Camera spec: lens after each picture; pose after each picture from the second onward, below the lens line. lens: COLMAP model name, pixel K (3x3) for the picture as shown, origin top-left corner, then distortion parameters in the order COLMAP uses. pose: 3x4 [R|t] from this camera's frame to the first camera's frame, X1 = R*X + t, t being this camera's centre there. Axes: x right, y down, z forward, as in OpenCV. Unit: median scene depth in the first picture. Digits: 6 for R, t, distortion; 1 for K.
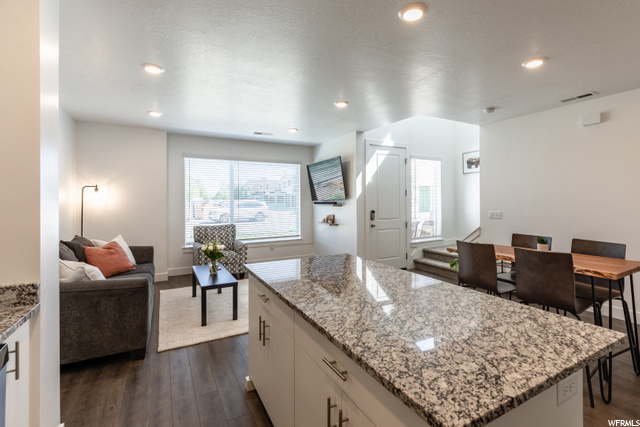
lens RADIAL K [[292.8, 0, 323.6], [0, 292.8, 199.6], [0, 0, 1]] dist [0.000262, 0.000223]
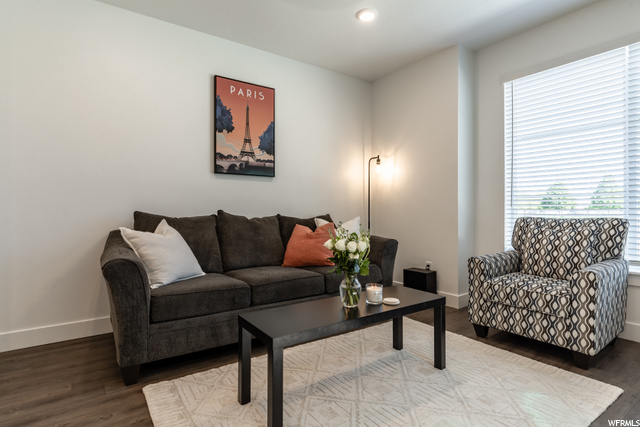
lens RADIAL K [[337.9, 0, 322.2], [0, 337.9, 211.3], [0, 0, 1]] dist [-0.002622, -0.000055]
pose [[0.120650, 0.003750, -0.992688, 0.078081], [0.004442, 0.999981, 0.004317, 0.080746], [0.992685, -0.004930, 0.120631, 0.650593]]
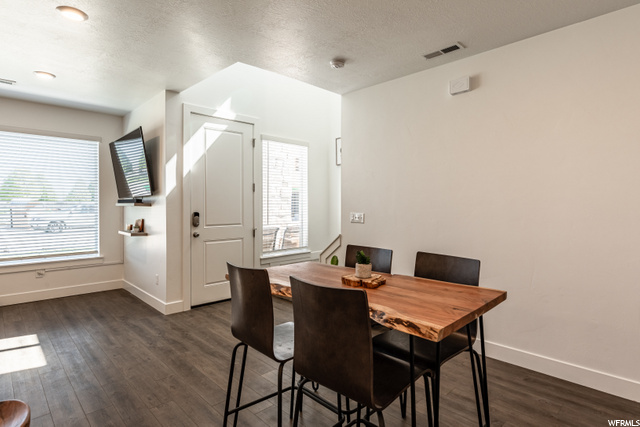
lens RADIAL K [[337.9, 0, 322.2], [0, 337.9, 211.3], [0, 0, 1]] dist [-0.002622, -0.000055]
pose [[0.961681, 0.002800, 0.274156, 0.233599], [-0.008863, 0.999743, 0.020880, 0.016312], [-0.274027, -0.022509, 0.961458, 0.182733]]
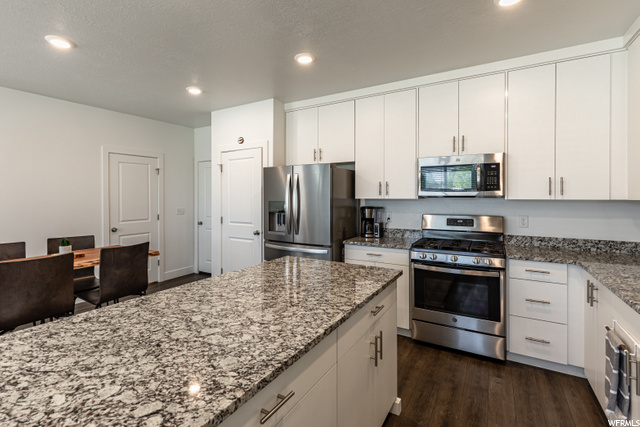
lens RADIAL K [[309.3, 0, 299.6], [0, 309.3, 198.4], [0, 0, 1]] dist [0.001193, 0.000225]
pose [[-0.485823, 0.003519, 0.874050, -0.215695], [-0.001531, 0.999987, -0.004877, 0.003467], [-0.874056, -0.003707, -0.485811, 0.398651]]
